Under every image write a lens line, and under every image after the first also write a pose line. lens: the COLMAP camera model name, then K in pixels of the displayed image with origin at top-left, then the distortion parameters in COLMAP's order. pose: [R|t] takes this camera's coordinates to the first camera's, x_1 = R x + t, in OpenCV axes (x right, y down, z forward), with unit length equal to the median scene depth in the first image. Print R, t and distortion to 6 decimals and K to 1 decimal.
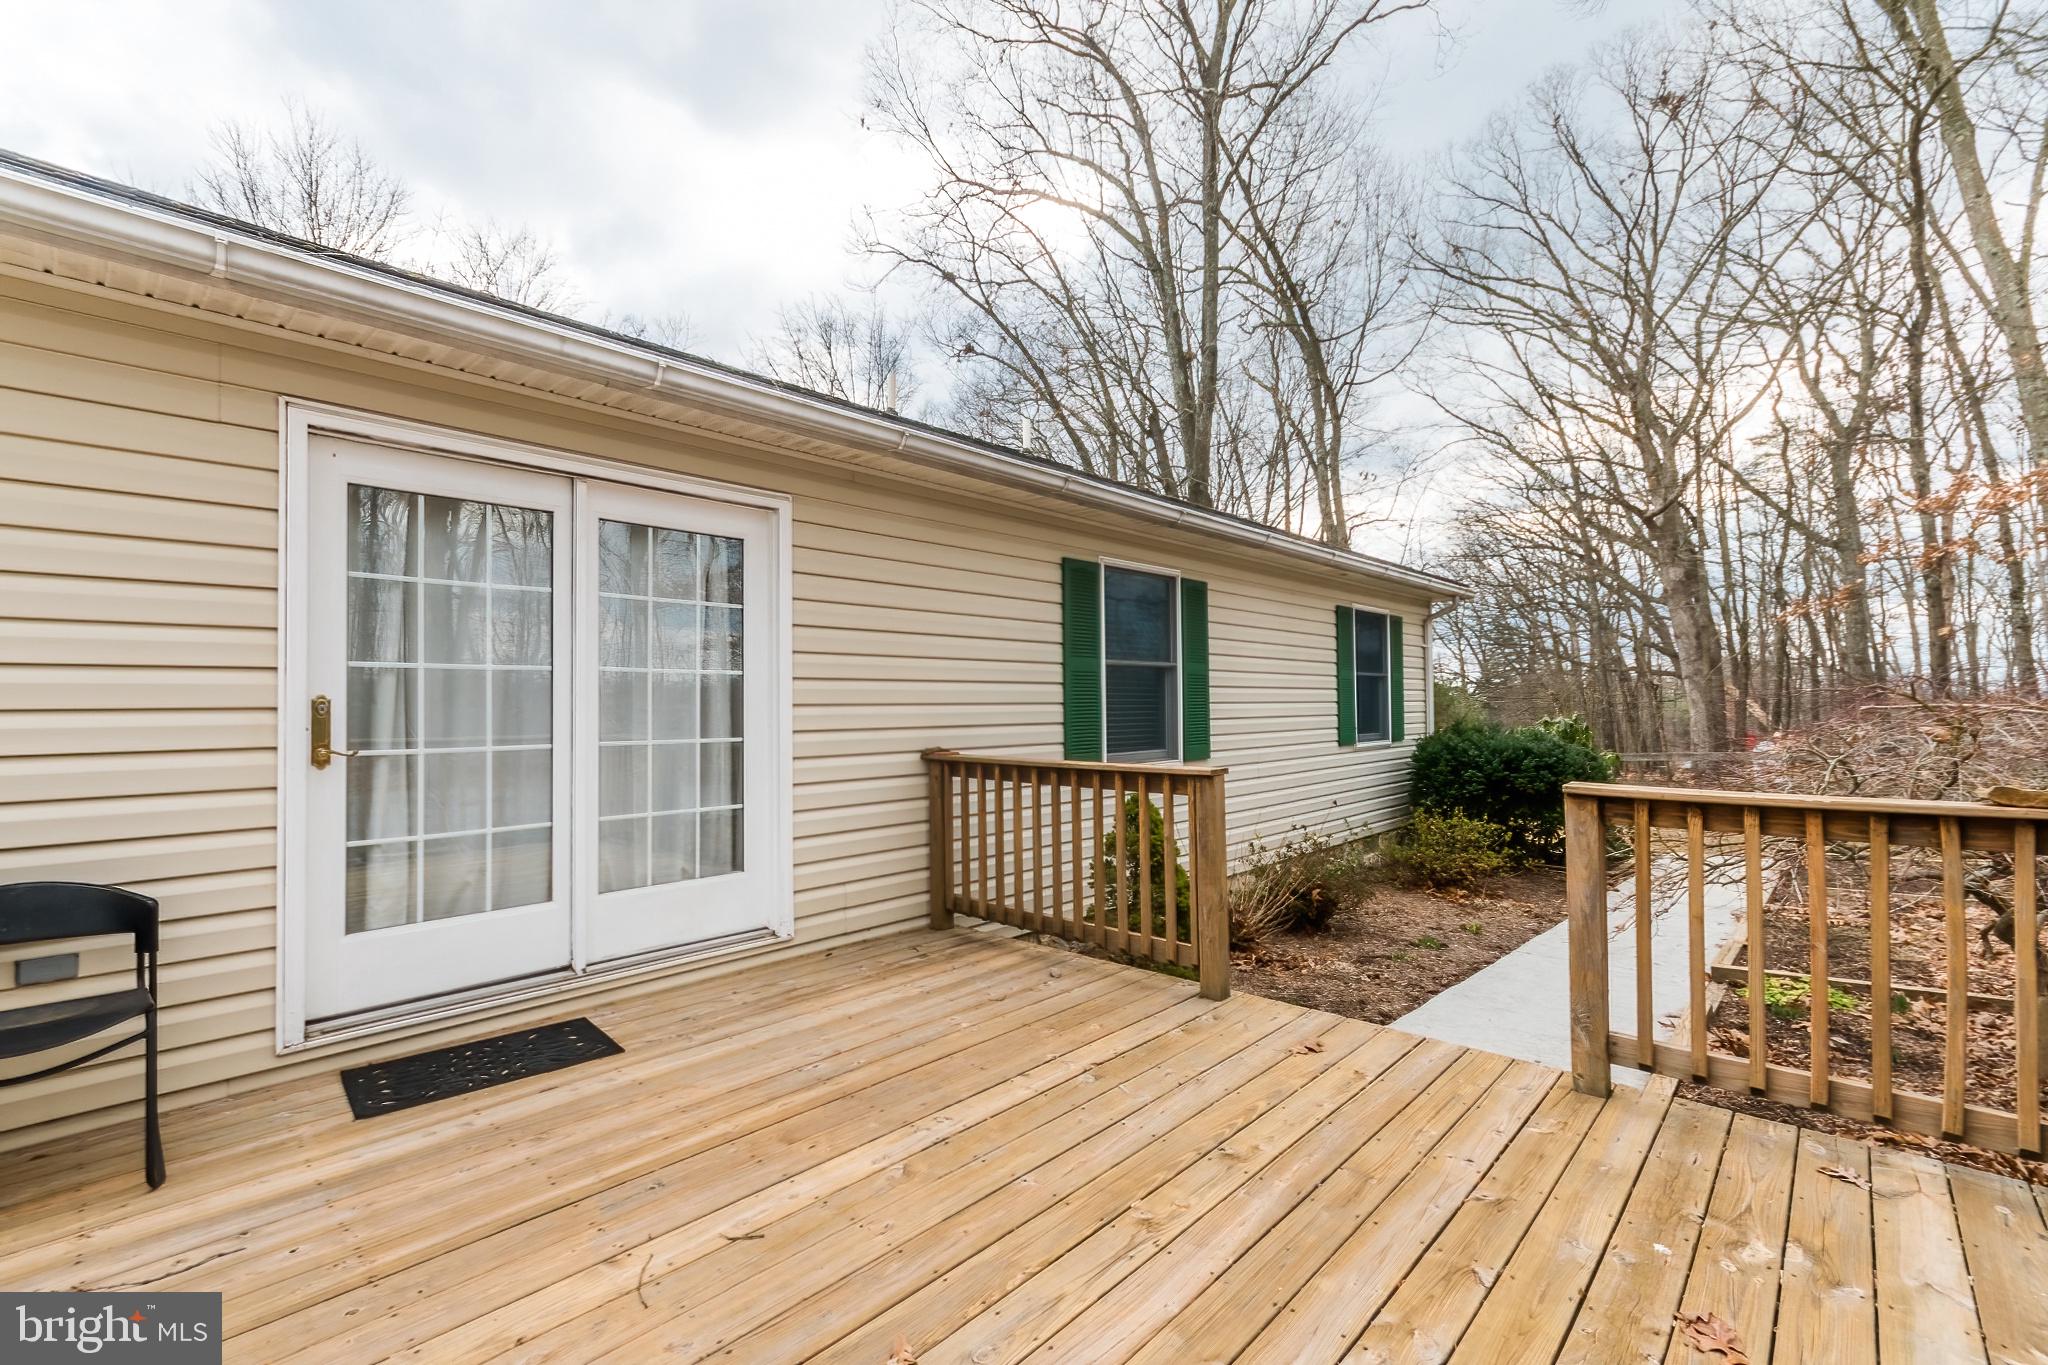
lens RADIAL K [[867.8, 0, 1010.7], [0, 867.8, 690.4], [0, 0, 1]] dist [0.001938, -0.000195]
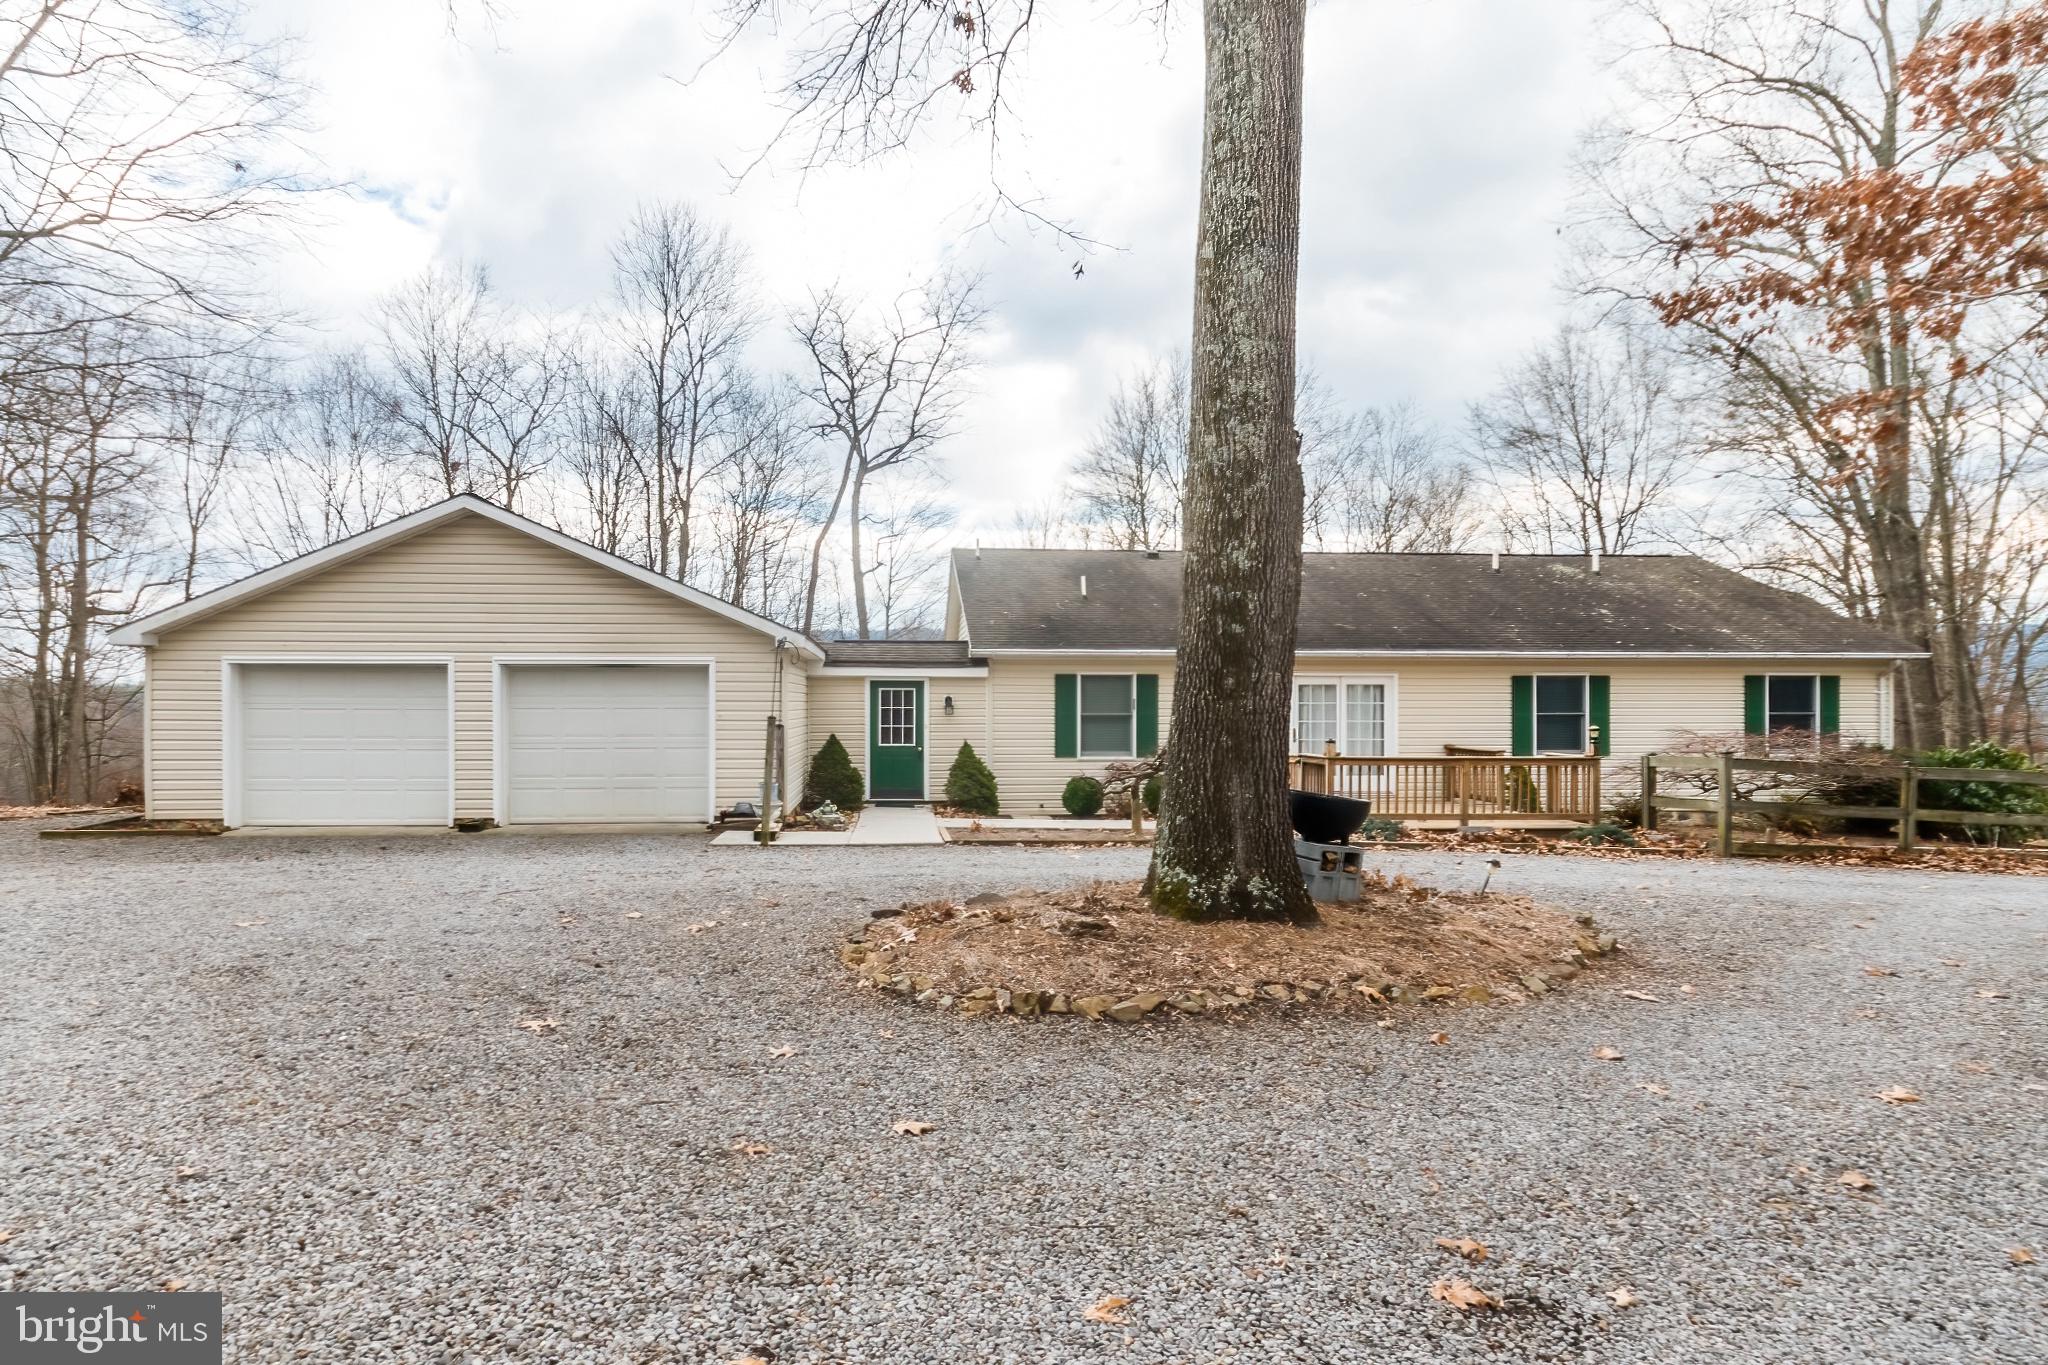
lens RADIAL K [[1122.2, 0, 1022.6], [0, 1122.2, 714.0], [0, 0, 1]] dist [-0.002019, -0.000392]
pose [[0.749980, 0.010361, -0.661379, 0.238150], [0.005540, 0.999744, 0.021944, -0.023353], [0.661437, -0.020121, 0.749730, -0.523967]]
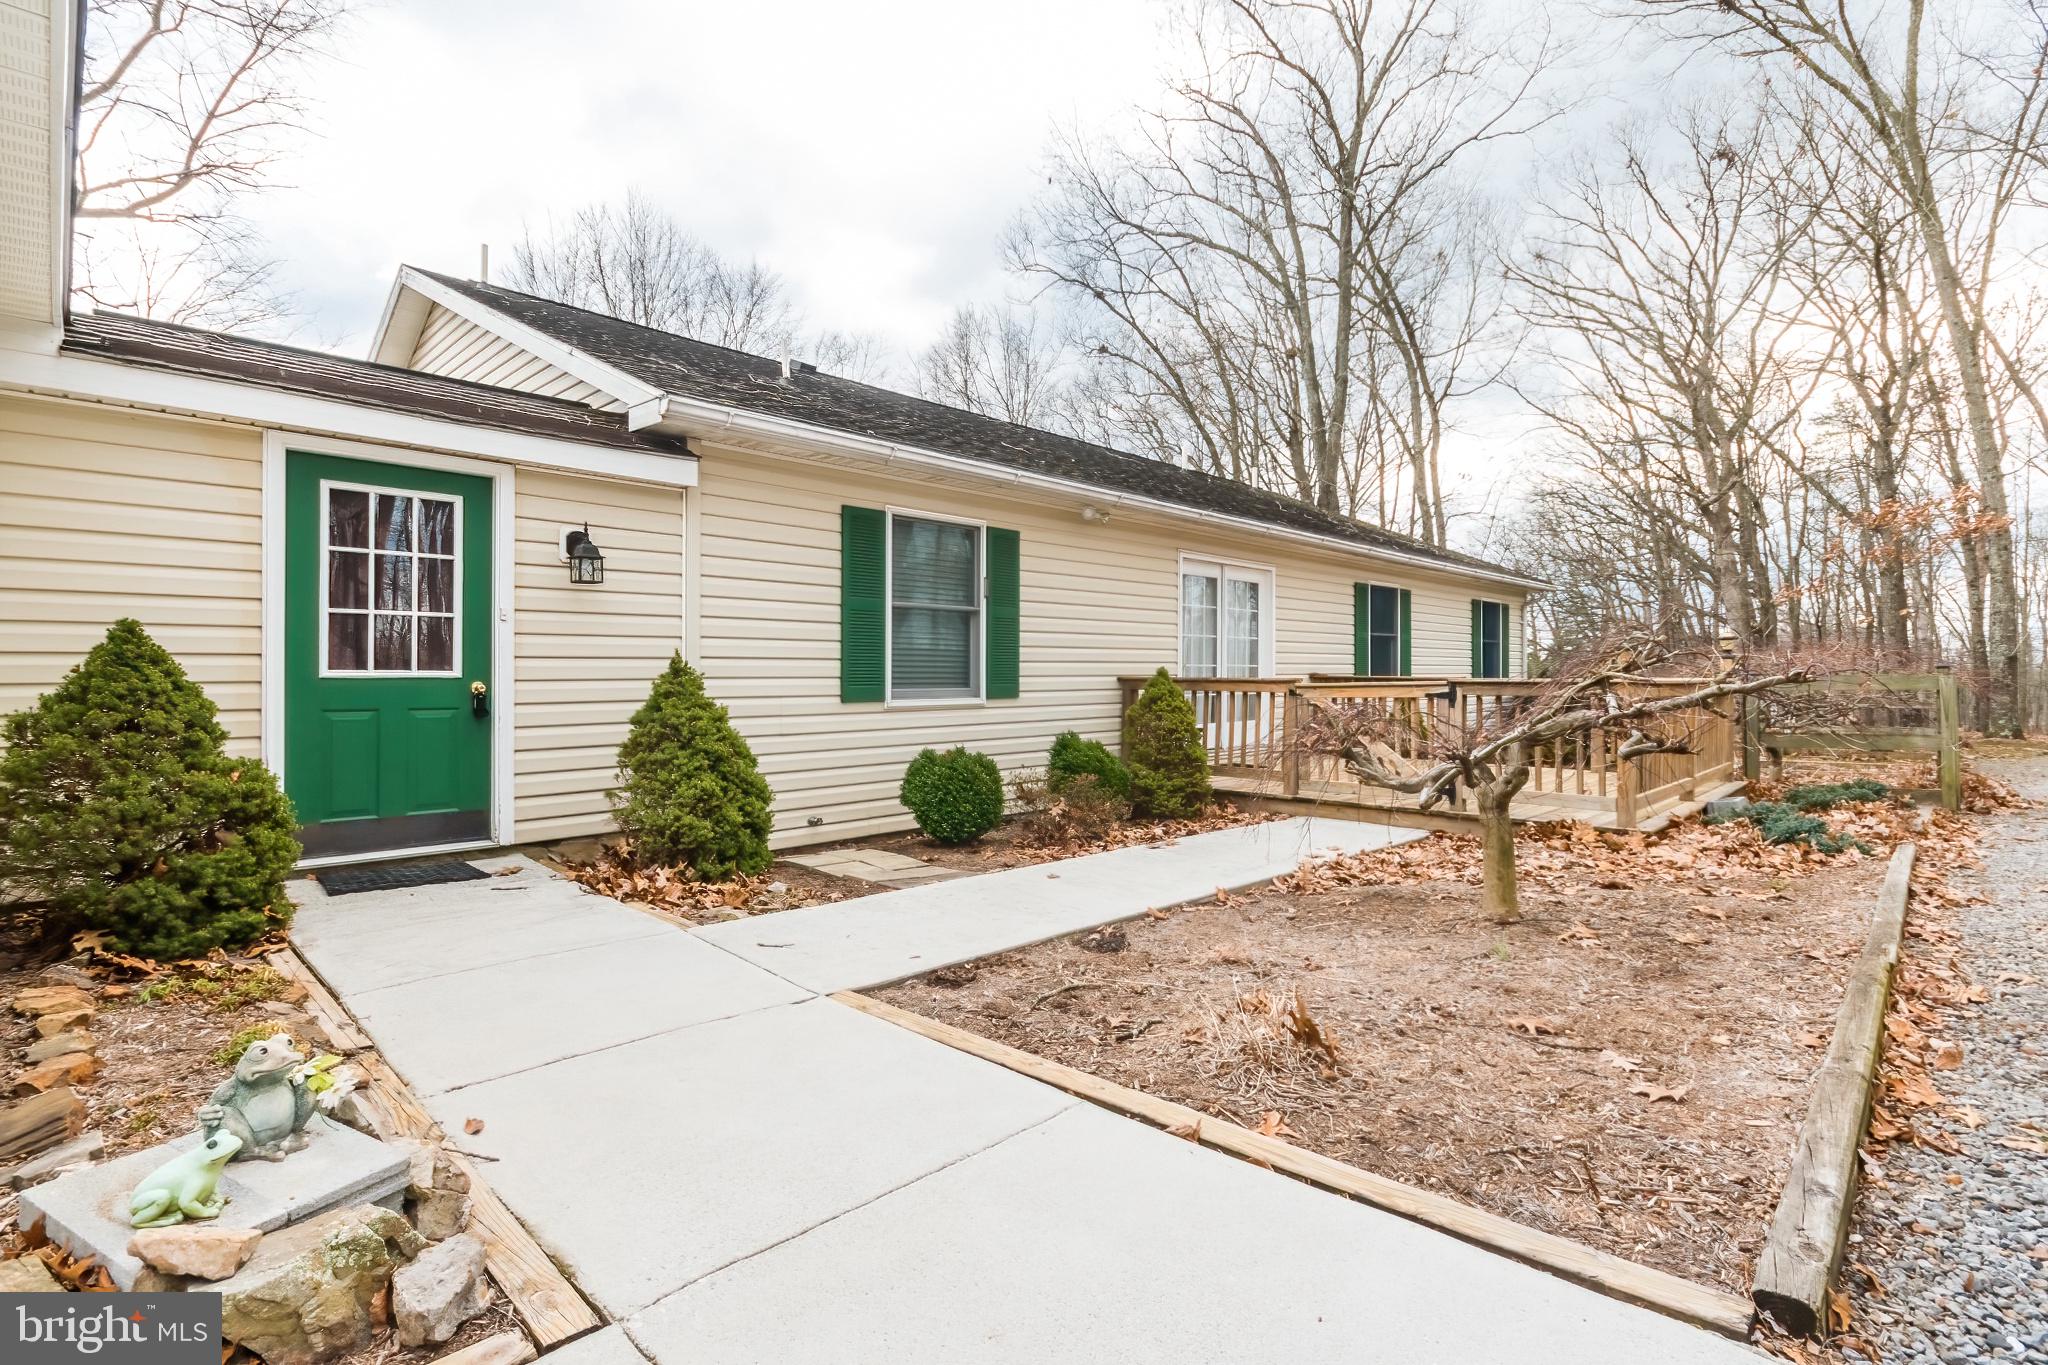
lens RADIAL K [[923.4, 0, 1024.0], [0, 923.4, 682.5], [0, 0, 1]] dist [-0.013840, 0.000216]
pose [[0.999666, 0.008226, -0.024500, -0.134726], [-0.007488, 0.999520, 0.030072, 0.004532], [0.024736, -0.029878, 0.999247, -0.241877]]
